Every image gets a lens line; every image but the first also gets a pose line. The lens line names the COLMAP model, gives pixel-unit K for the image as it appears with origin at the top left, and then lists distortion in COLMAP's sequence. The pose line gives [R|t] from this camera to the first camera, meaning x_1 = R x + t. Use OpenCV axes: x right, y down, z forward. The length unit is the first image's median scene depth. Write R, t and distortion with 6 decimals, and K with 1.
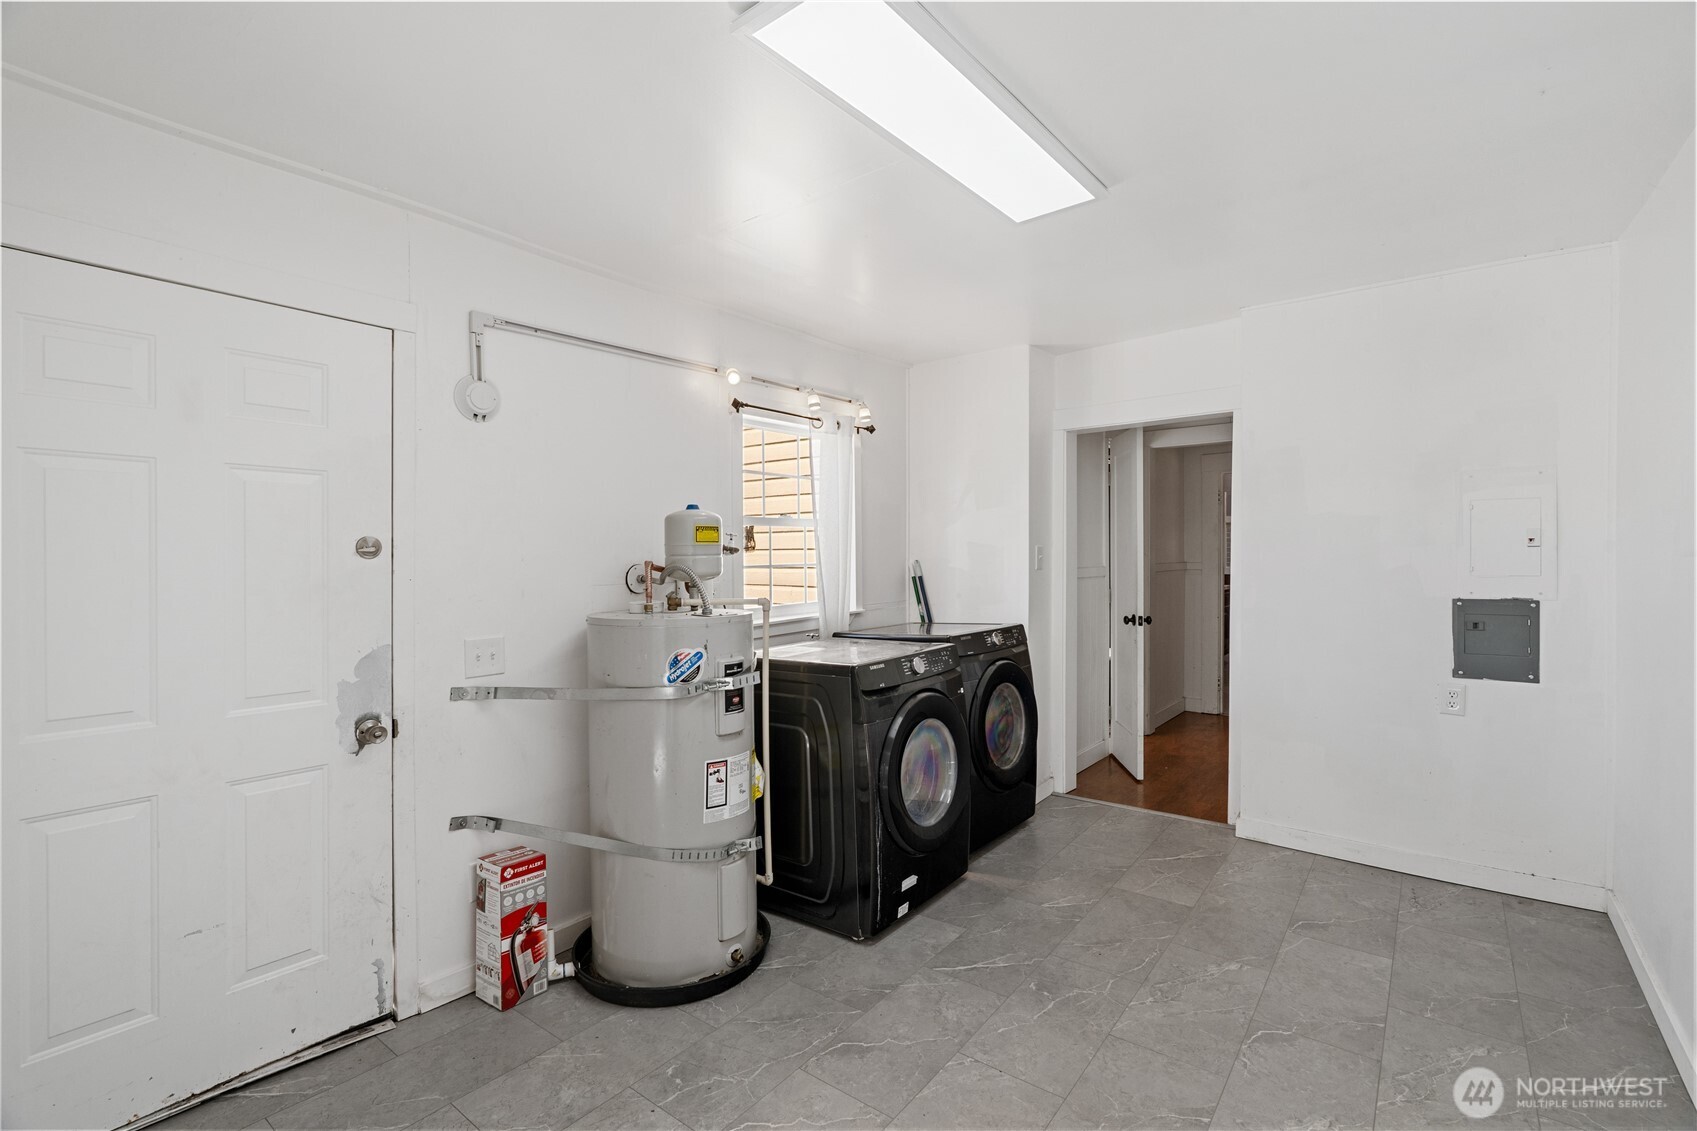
lens RADIAL K [[773.3, 0, 844.1], [0, 773.3, 560.6], [0, 0, 1]] dist [-0.011258, 0.004346]
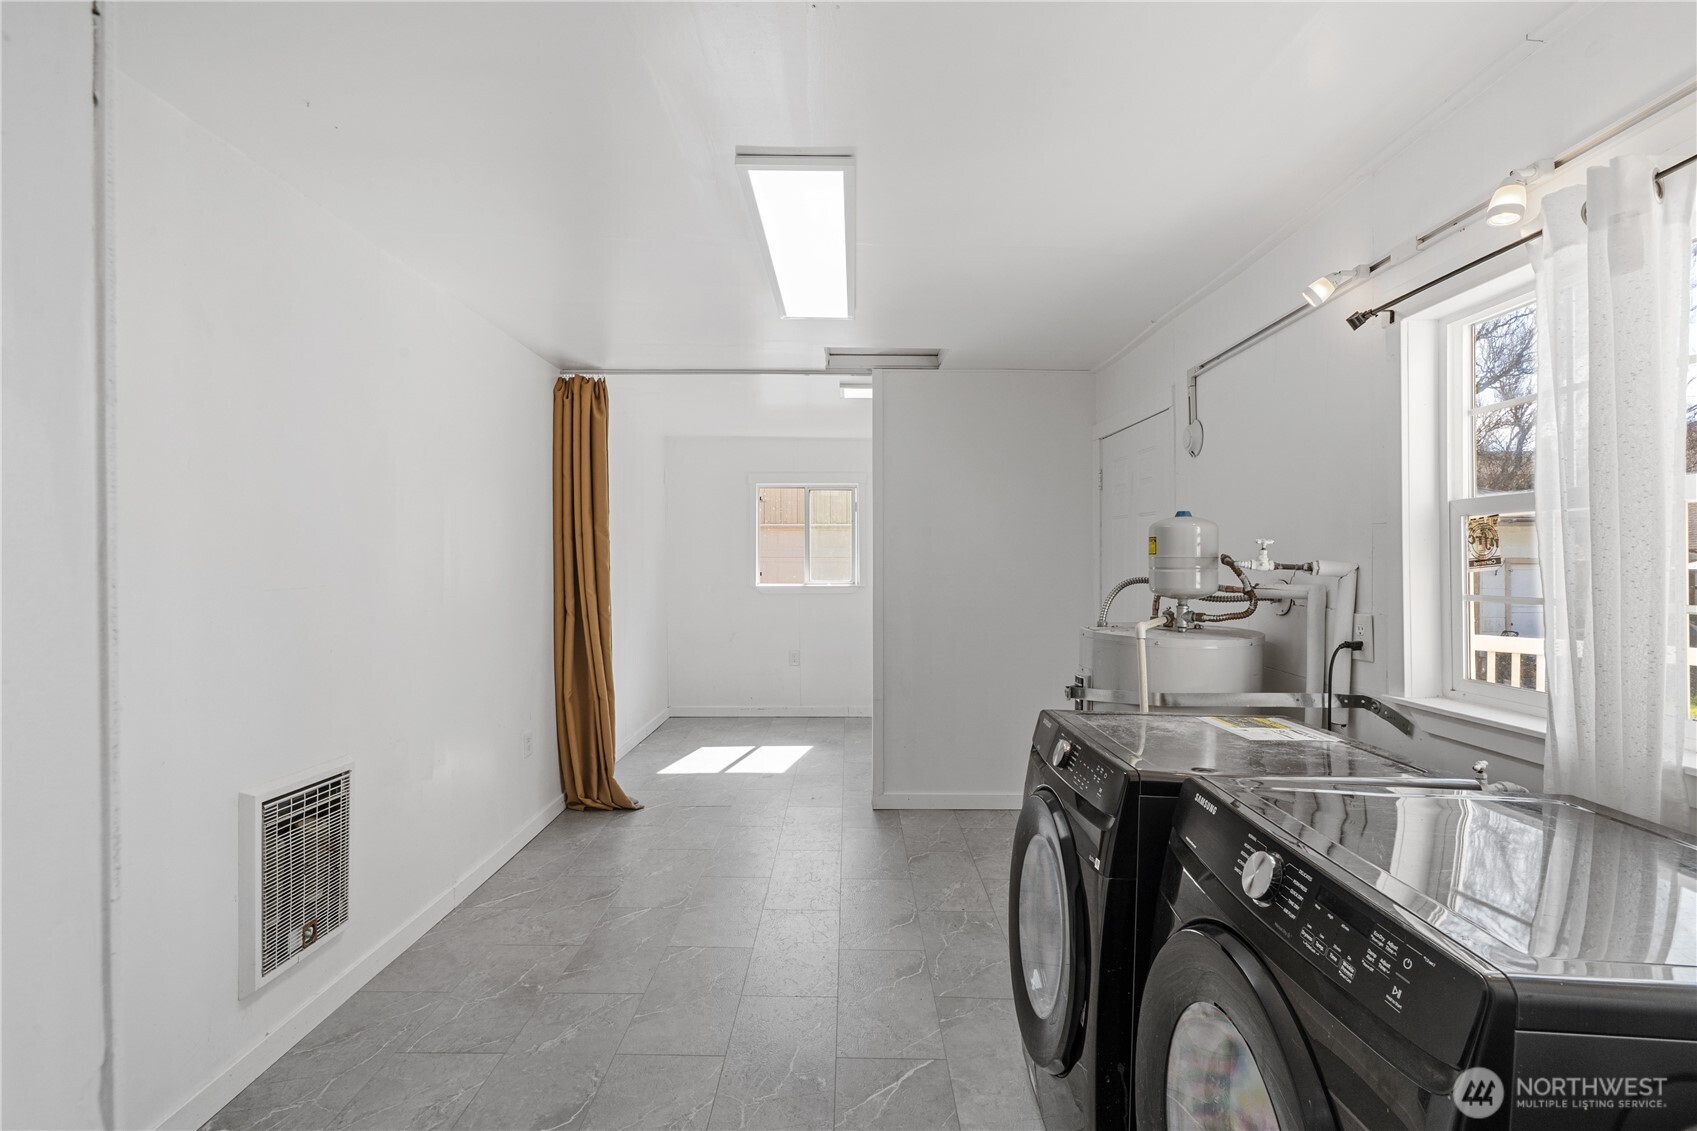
lens RADIAL K [[773.3, 0, 841.6], [0, 773.3, 566.0], [0, 0, 1]] dist [-0.011258, 0.004346]
pose [[-0.794503, 0.007036, -0.607219, 0.721536], [-0.006679, 0.999771, 0.020324, -0.028477], [0.607223, 0.020203, -0.794274, 1.637796]]
